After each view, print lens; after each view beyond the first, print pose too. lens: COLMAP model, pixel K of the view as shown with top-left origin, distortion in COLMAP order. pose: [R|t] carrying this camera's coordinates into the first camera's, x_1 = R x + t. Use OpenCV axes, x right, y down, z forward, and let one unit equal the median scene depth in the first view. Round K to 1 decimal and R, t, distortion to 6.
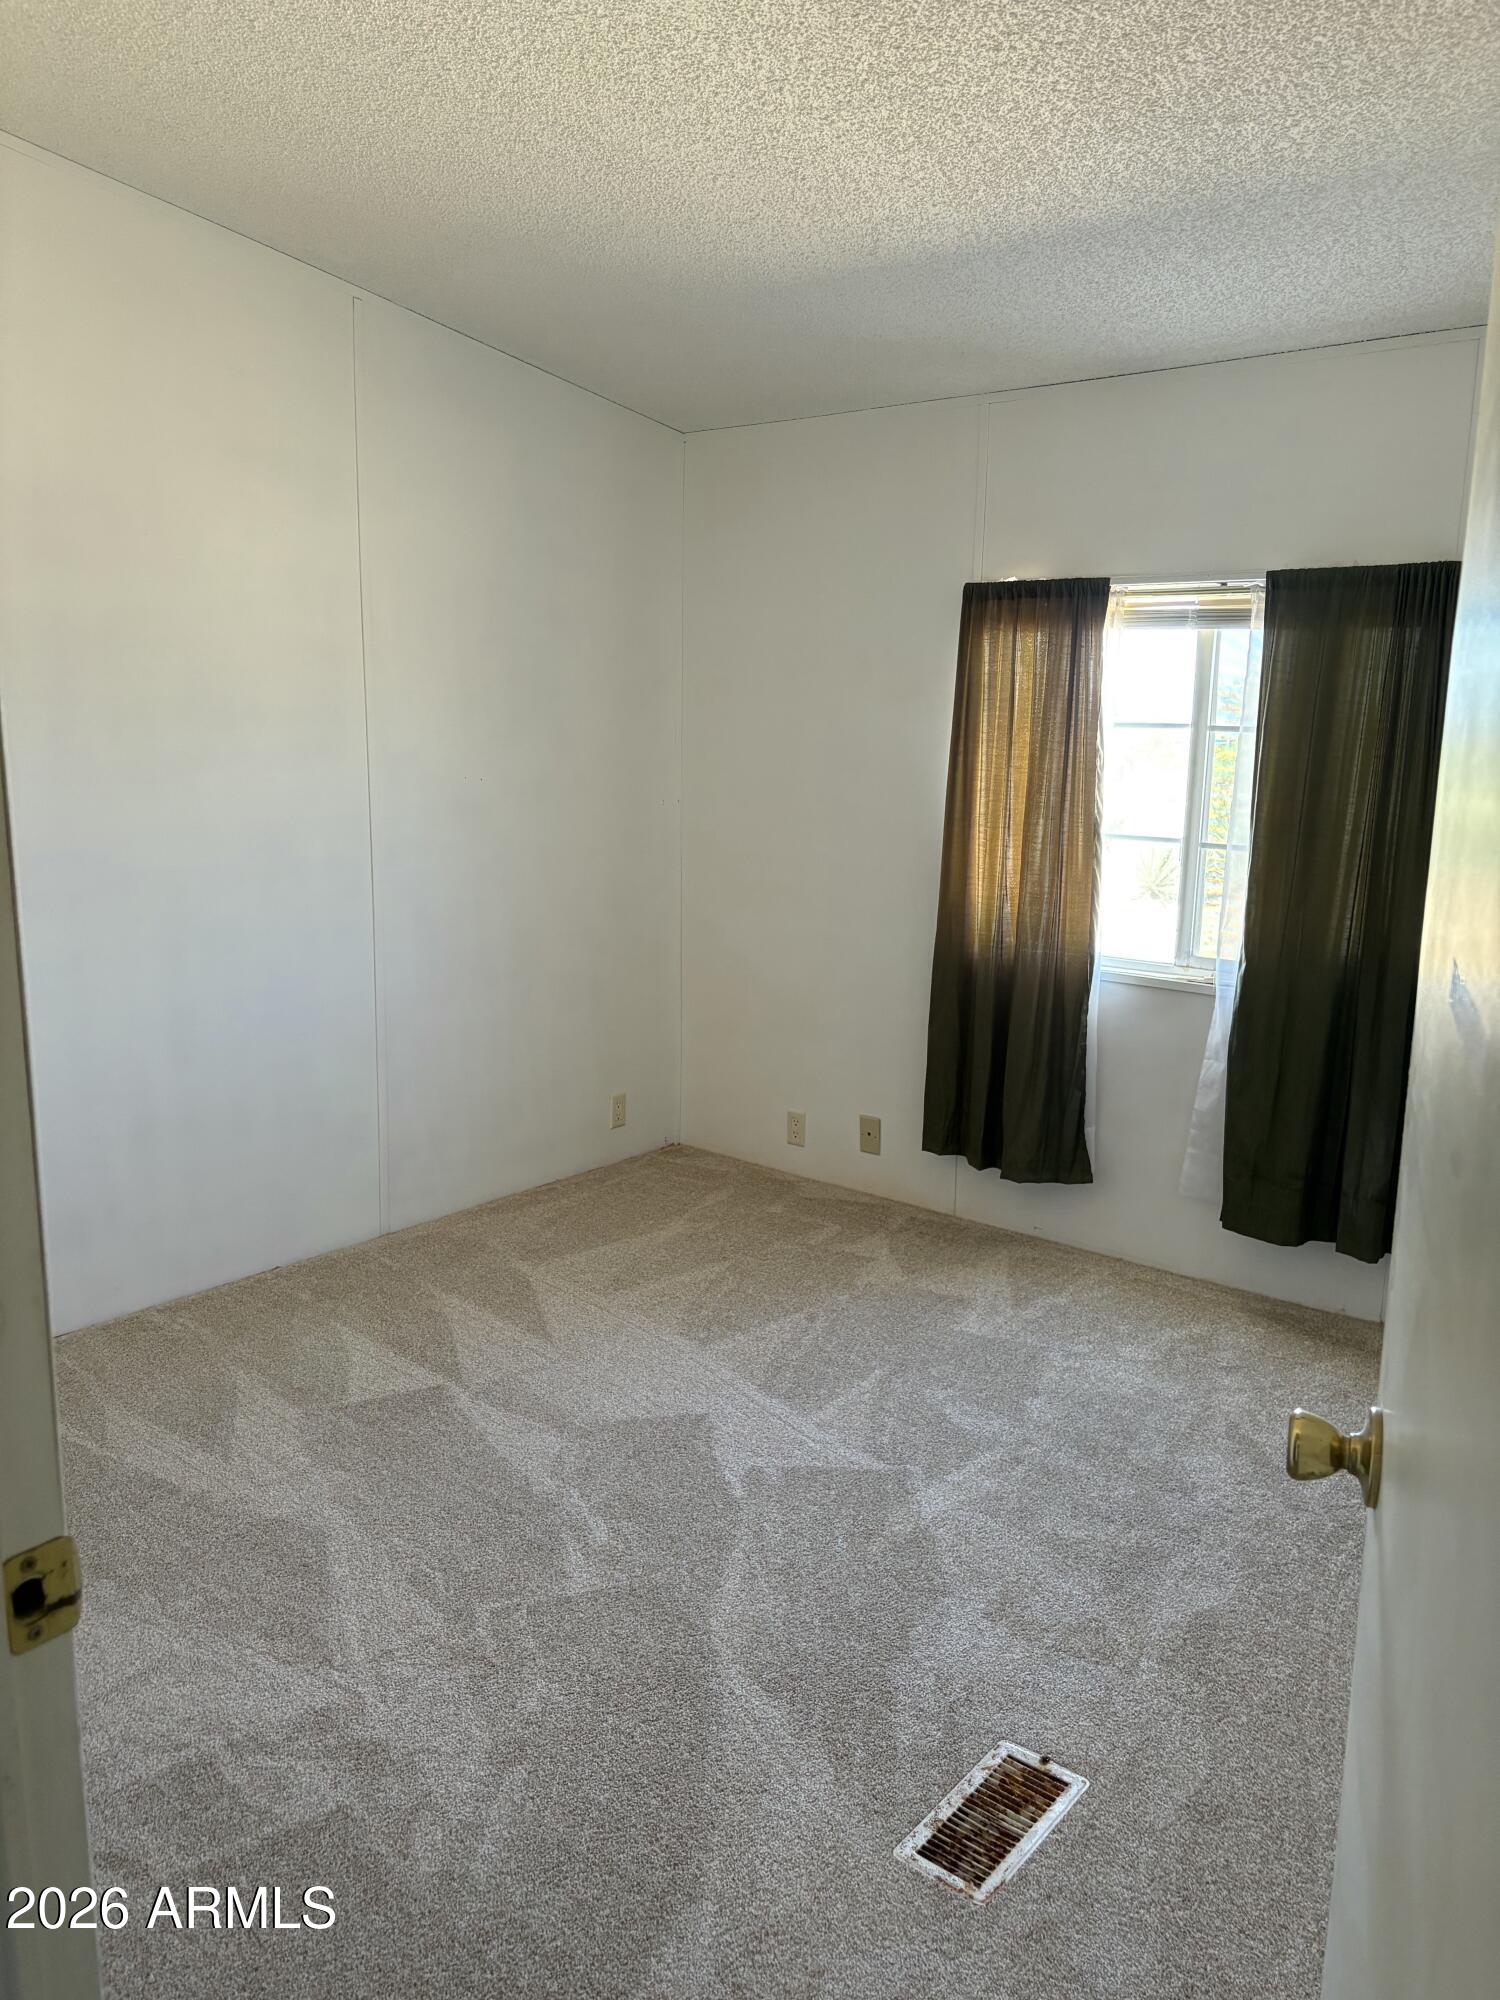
lens RADIAL K [[1517.2, 0, 750.0], [0, 1517.2, 1000.0], [0, 0, 1]] dist [0.009635, 0.001398]
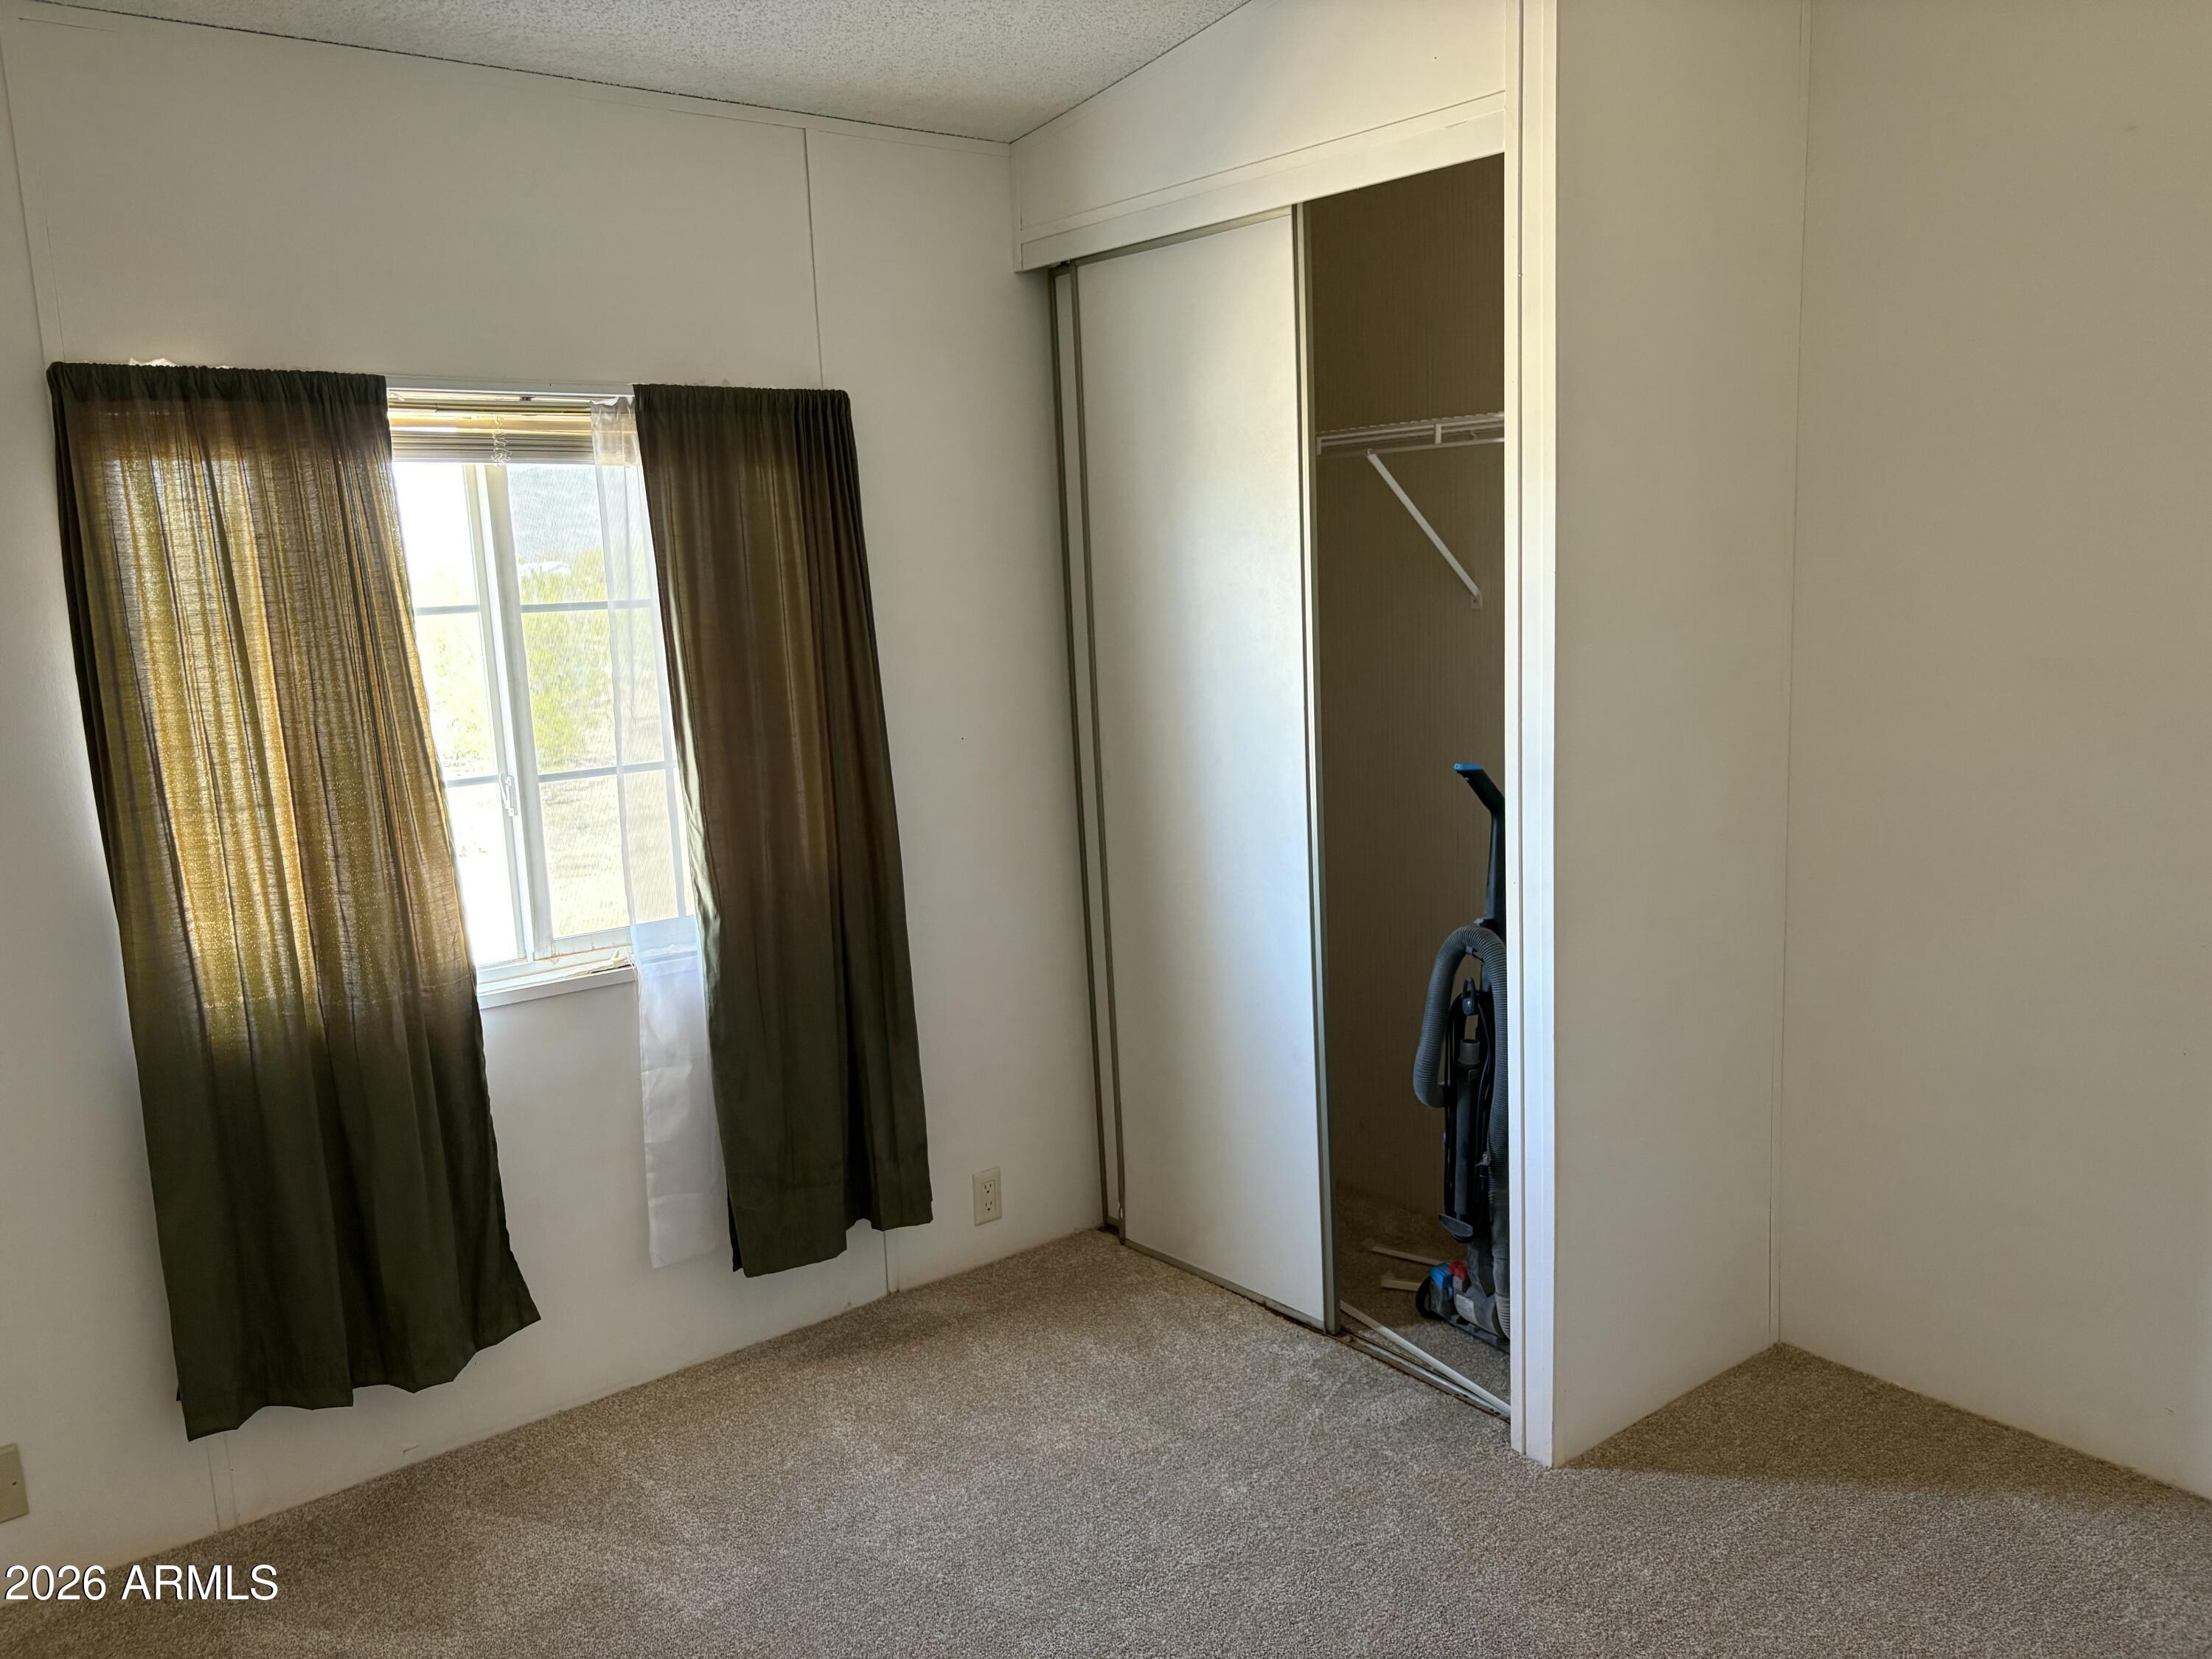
lens RADIAL K [[1678.1, 0, 1106.0], [0, 1678.1, 829.5], [0, 0, 1]] dist [0.009635, 0.001398]
pose [[0.203970, -0.183133, 0.961696, -0.389611], [0.225169, 0.964786, 0.135964, -0.128451], [-0.952730, 0.188812, 0.238023, 0.596919]]
